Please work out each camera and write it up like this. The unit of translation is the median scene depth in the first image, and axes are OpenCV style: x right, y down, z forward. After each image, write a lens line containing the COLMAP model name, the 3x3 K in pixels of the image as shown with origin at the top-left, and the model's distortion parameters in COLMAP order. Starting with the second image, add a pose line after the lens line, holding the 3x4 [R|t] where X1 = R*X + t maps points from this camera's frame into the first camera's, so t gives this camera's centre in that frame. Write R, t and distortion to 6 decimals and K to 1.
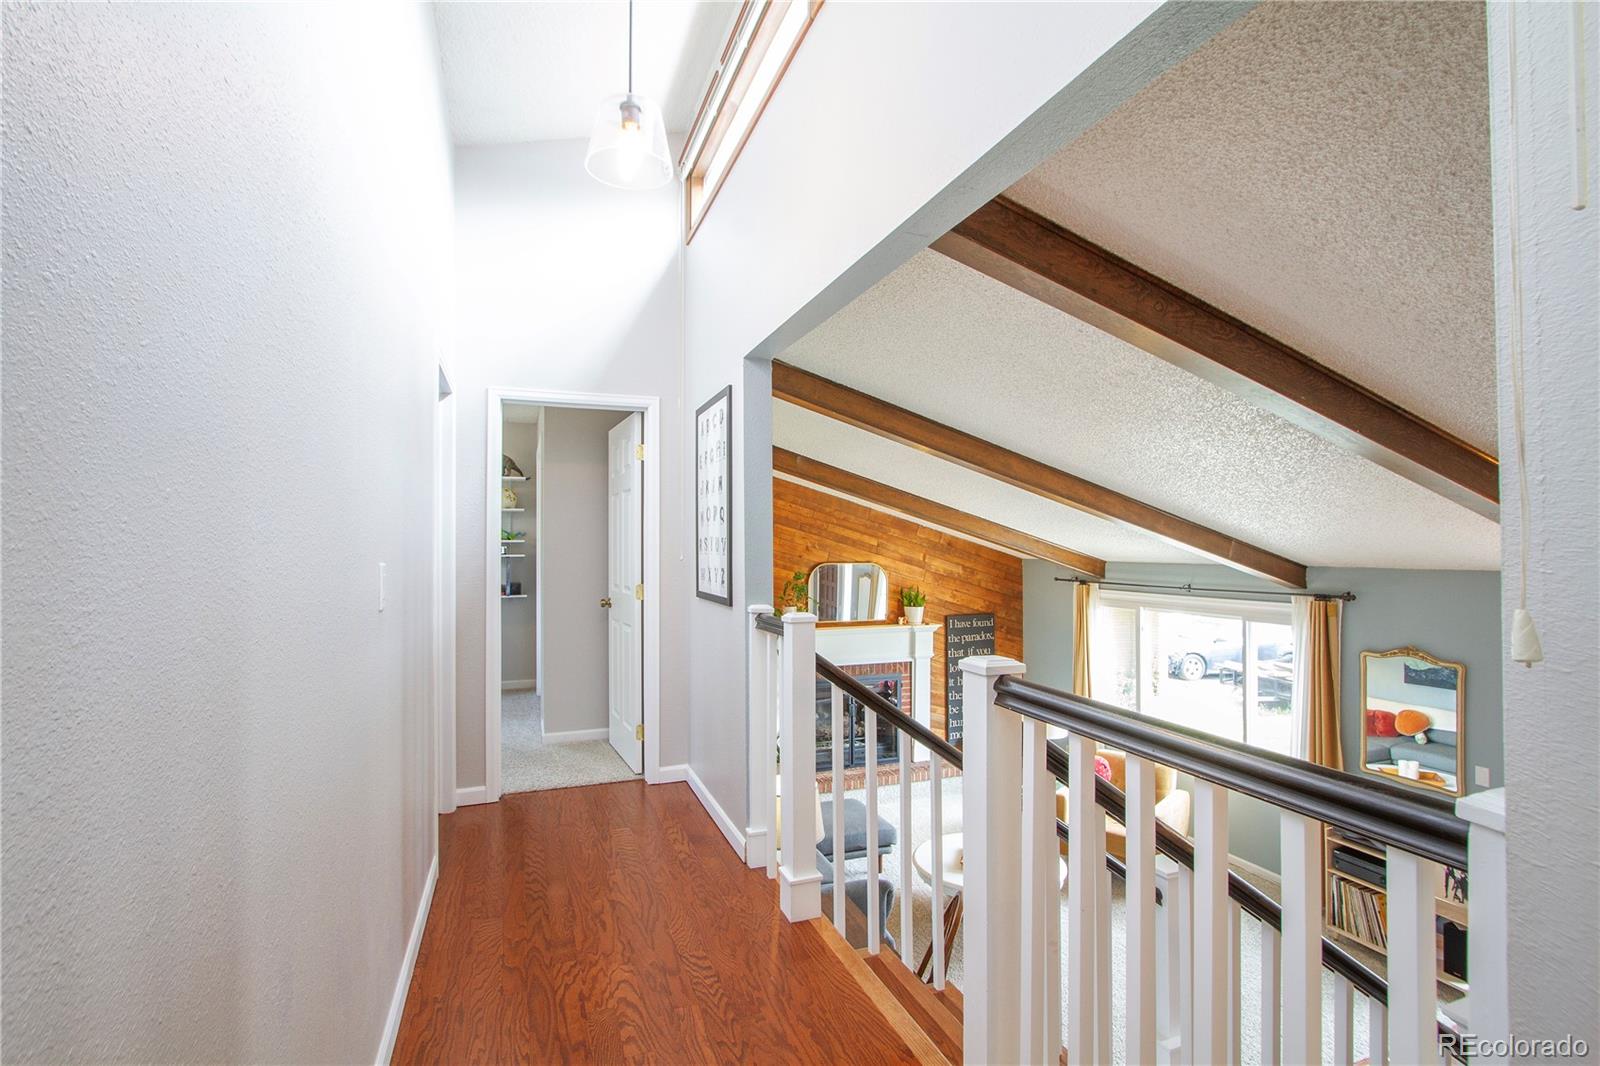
lens RADIAL K [[746.4, 0, 800.0], [0, 746.4, 533.0], [0, 0, 1]] dist [-0.024429, 0.007625]
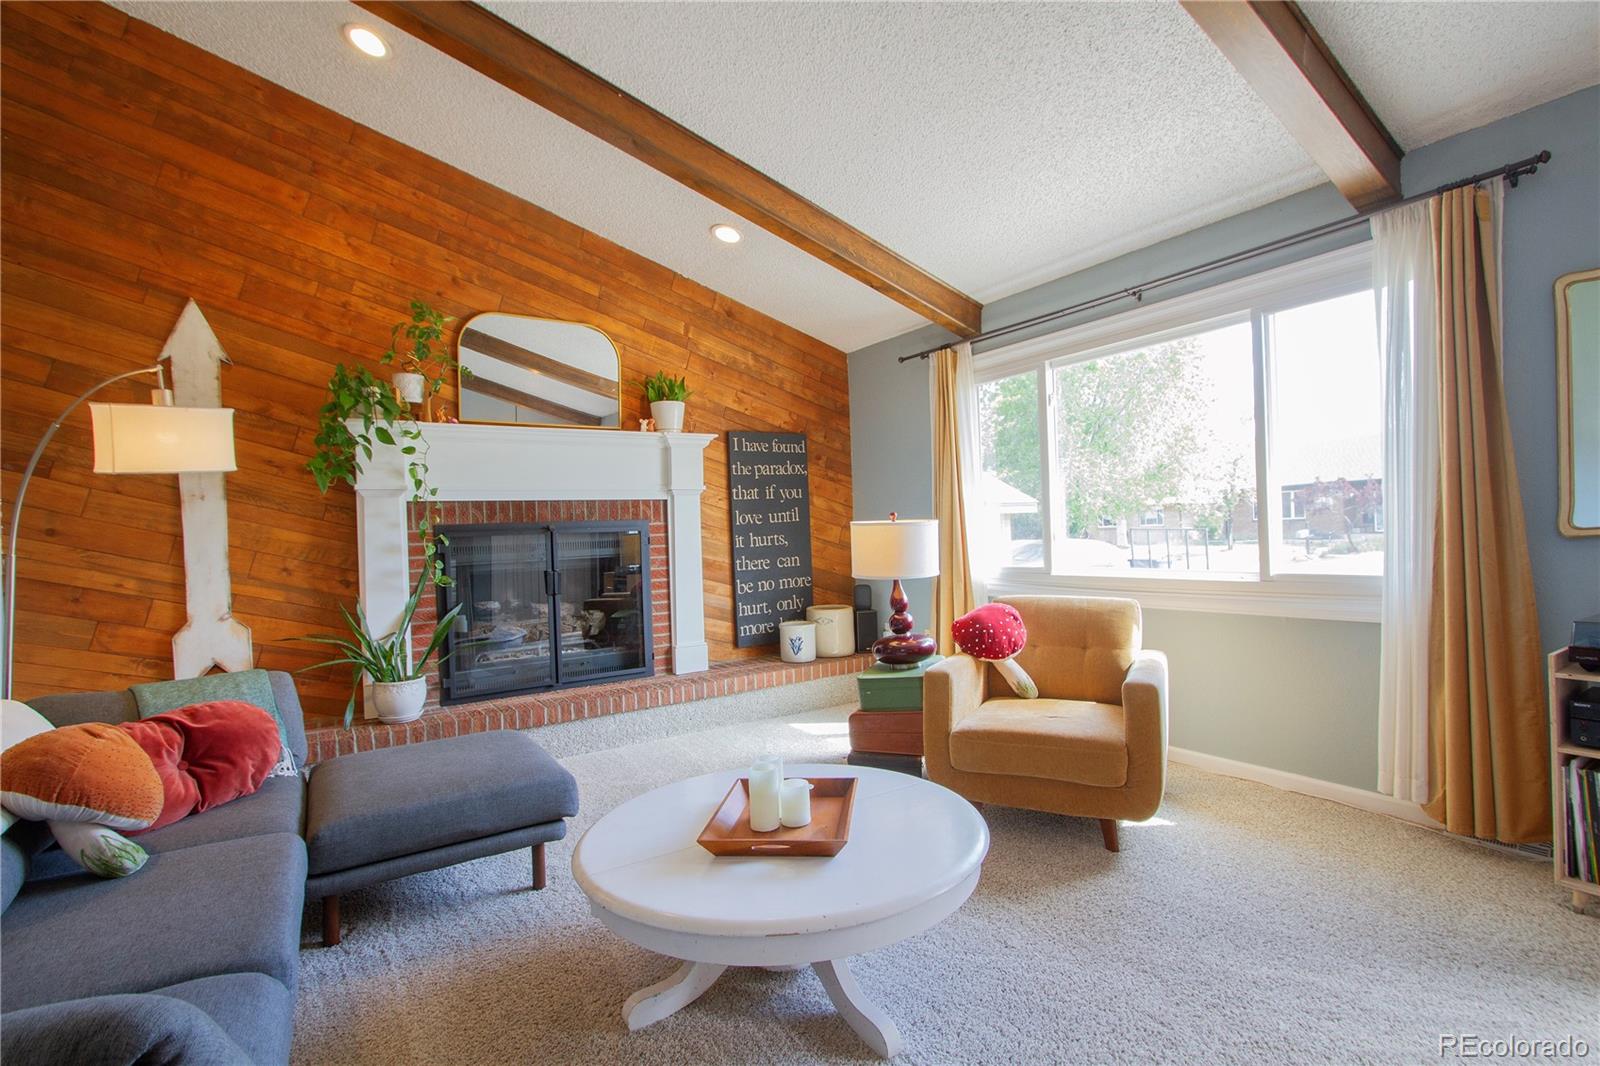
lens RADIAL K [[746.4, 0, 800.0], [0, 746.4, 533.0], [0, 0, 1]] dist [-0.024429, 0.007625]
pose [[0.973516, -0.033590, 0.226138, 0.115543], [0.029263, 0.999319, 0.022460, 0.182636], [-0.226738, -0.015248, 0.973836, 0.405193]]
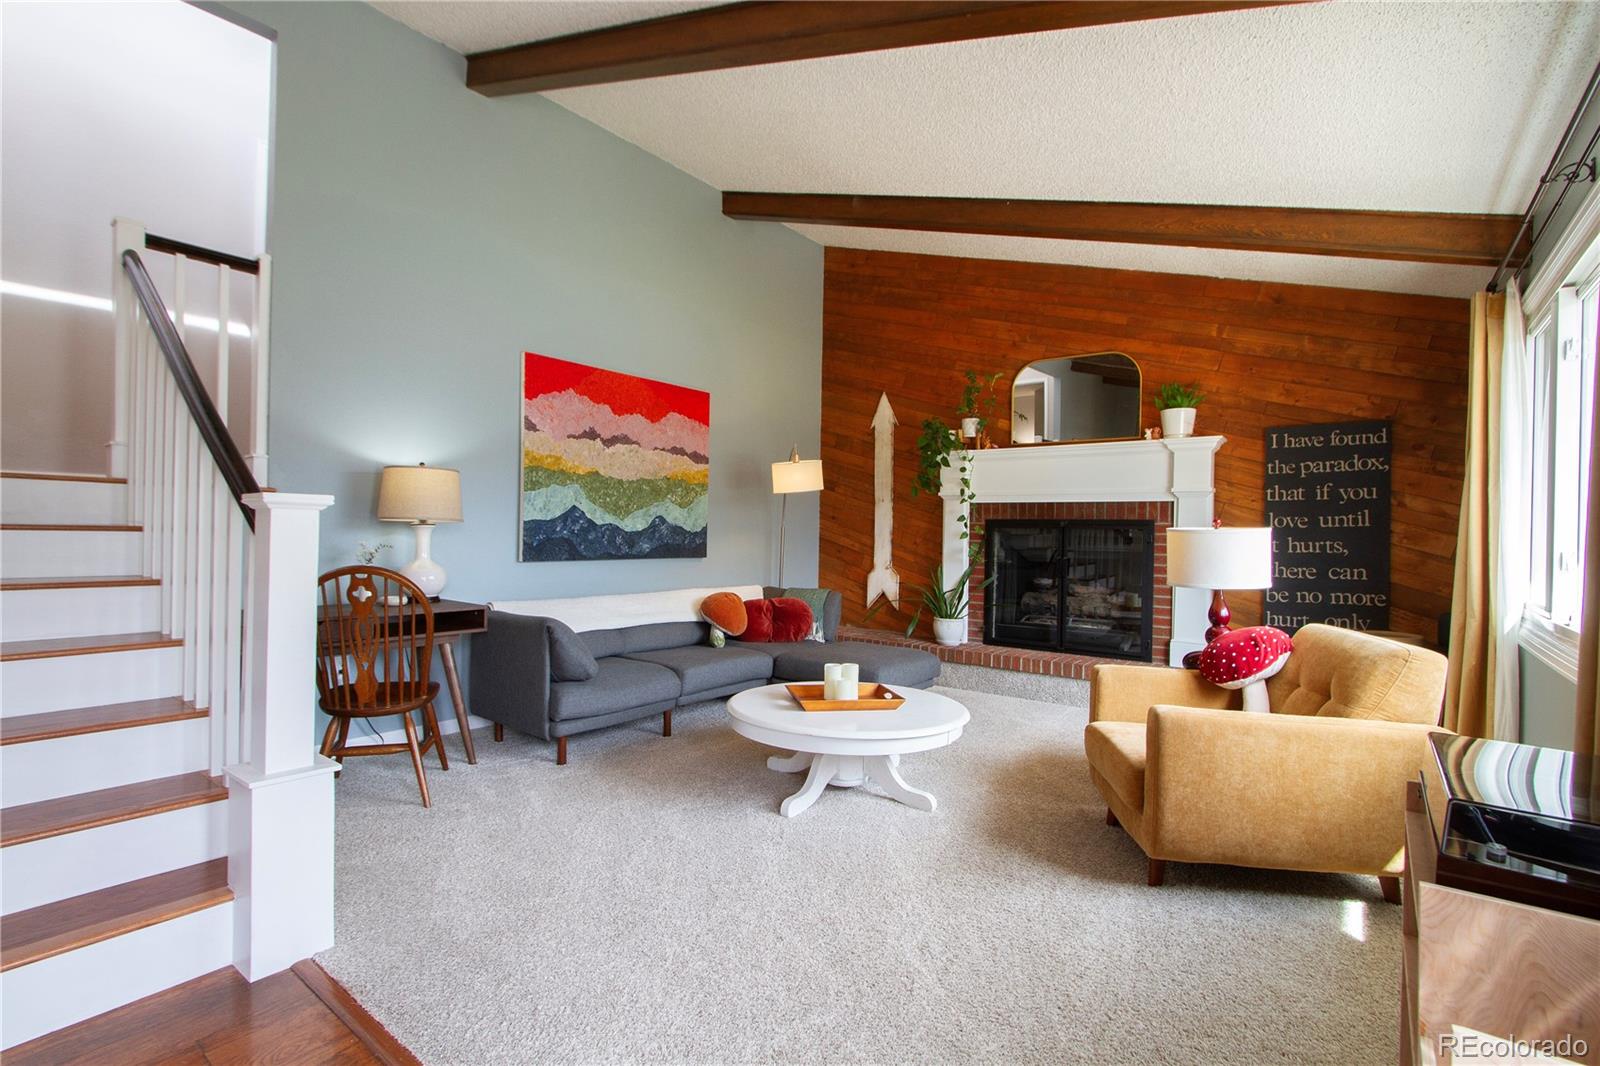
lens RADIAL K [[746.4, 0, 800.0], [0, 746.4, 533.0], [0, 0, 1]] dist [-0.024429, 0.007625]
pose [[0.525154, 0.012556, -0.850915, 0.491944], [-0.000869, 0.999899, 0.014218, 0.184380], [0.851007, -0.006728, 0.525111, 0.409369]]
